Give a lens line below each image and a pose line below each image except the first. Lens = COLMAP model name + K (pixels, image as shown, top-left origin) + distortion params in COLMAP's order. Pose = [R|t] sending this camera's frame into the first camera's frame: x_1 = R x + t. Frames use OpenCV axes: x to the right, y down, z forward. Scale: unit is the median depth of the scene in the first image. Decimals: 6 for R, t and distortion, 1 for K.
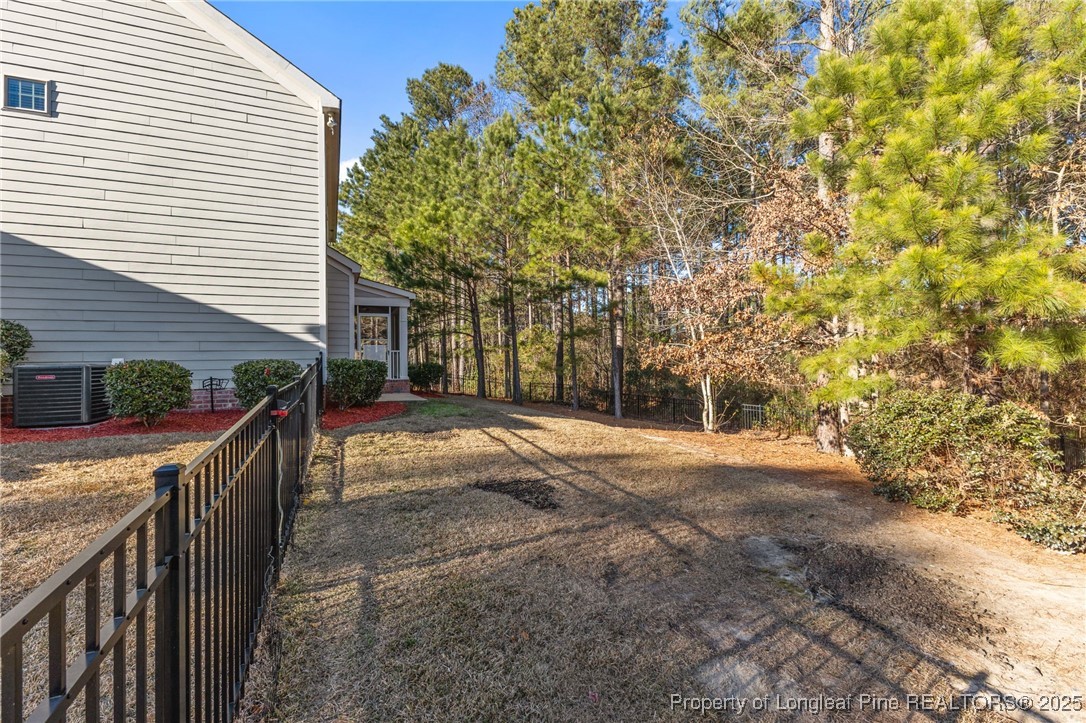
lens RADIAL K [[473.3, 0, 538.7], [0, 473.3, 358.9], [0, 0, 1]] dist [-0.012188, -0.000231]
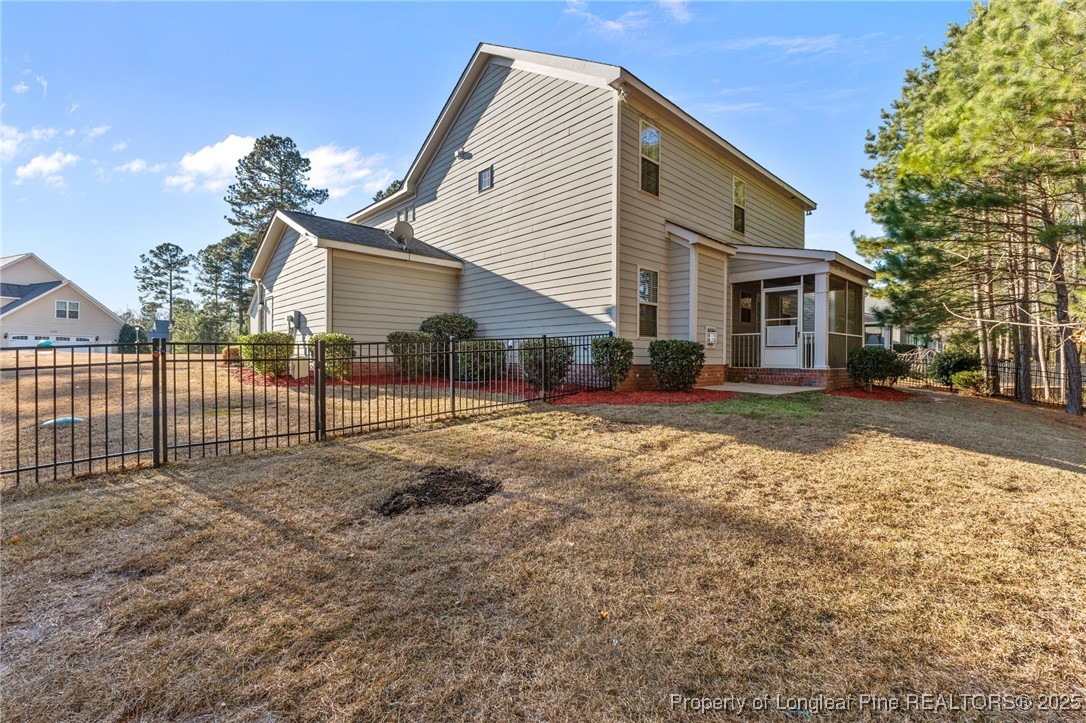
lens RADIAL K [[473.3, 0, 538.7], [0, 473.3, 358.9], [0, 0, 1]] dist [-0.012188, -0.000231]
pose [[0.330777, 0.013464, -0.943613, 0.451398], [-0.003947, 0.999909, 0.012884, 0.031743], [0.943701, -0.000538, 0.330800, 0.538834]]
